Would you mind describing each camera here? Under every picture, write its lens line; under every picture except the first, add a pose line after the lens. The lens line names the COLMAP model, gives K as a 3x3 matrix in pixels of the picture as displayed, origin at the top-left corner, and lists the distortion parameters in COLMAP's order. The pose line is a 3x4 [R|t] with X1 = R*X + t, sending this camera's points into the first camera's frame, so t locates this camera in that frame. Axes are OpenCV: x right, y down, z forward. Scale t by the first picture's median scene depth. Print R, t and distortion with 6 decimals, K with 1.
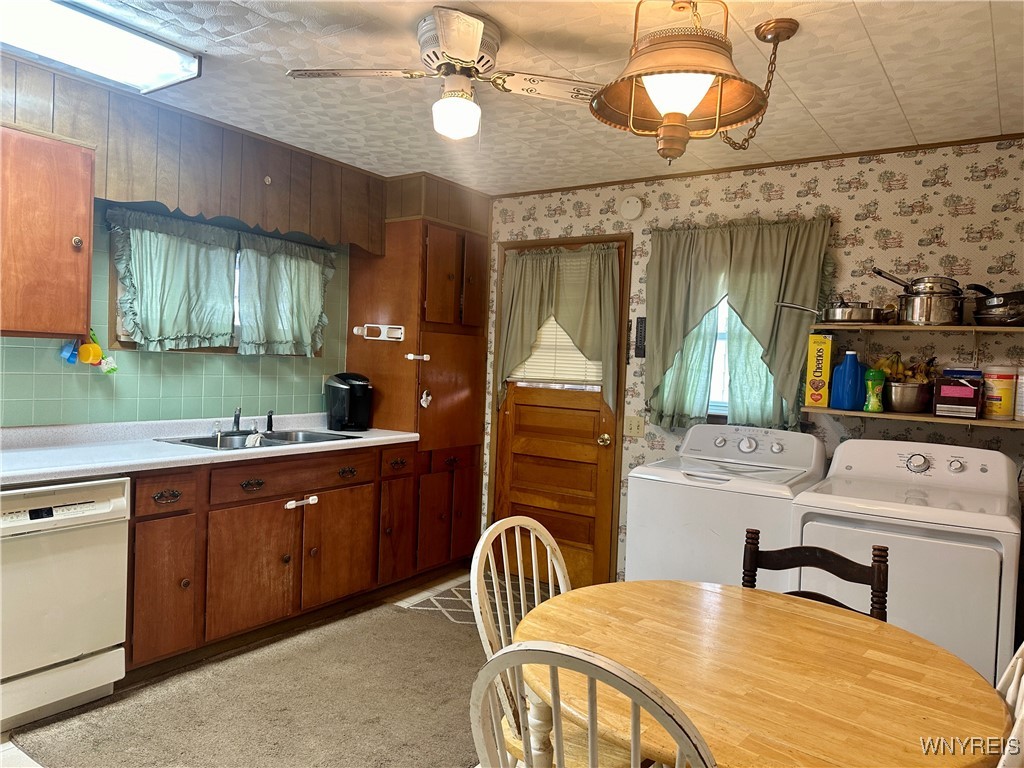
lens RADIAL K [[722.5, 0, 512.0], [0, 722.5, 384.0], [0, 0, 1]] dist [0.123849, -0.173990]
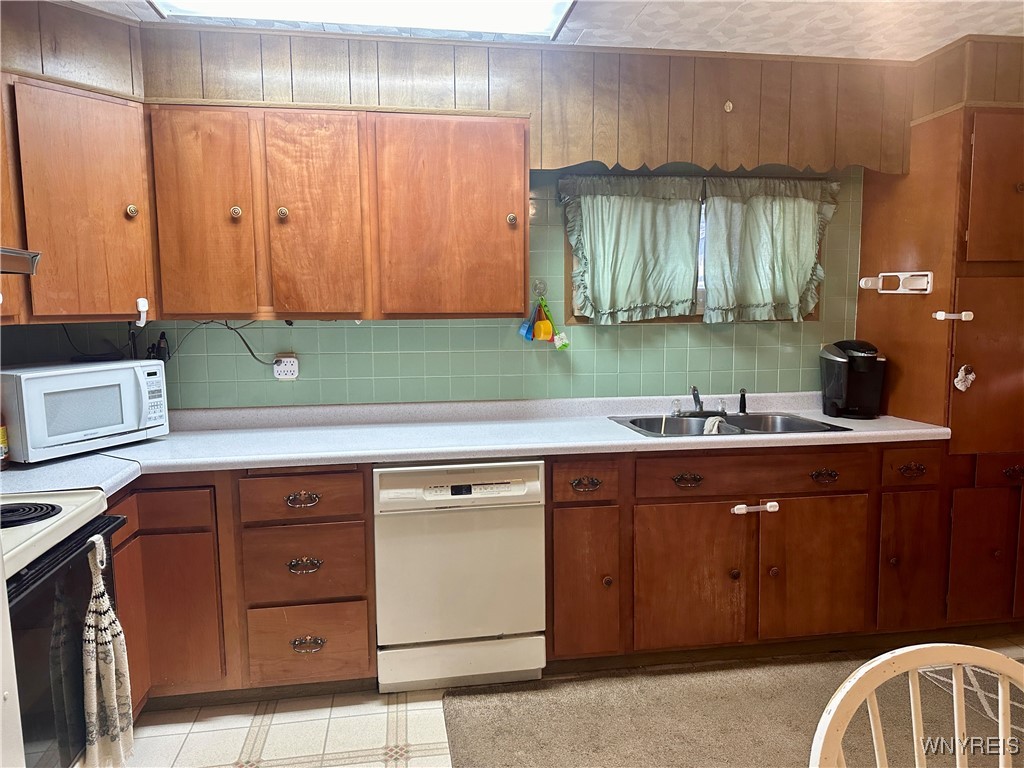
lens RADIAL K [[722.5, 0, 512.0], [0, 722.5, 384.0], [0, 0, 1]] dist [0.123849, -0.173990]
pose [[0.688128, 0.028084, -0.725045, 0.105631], [0.014104, 0.998544, 0.052064, -0.018267], [0.725452, -0.046053, 0.686730, 0.265998]]
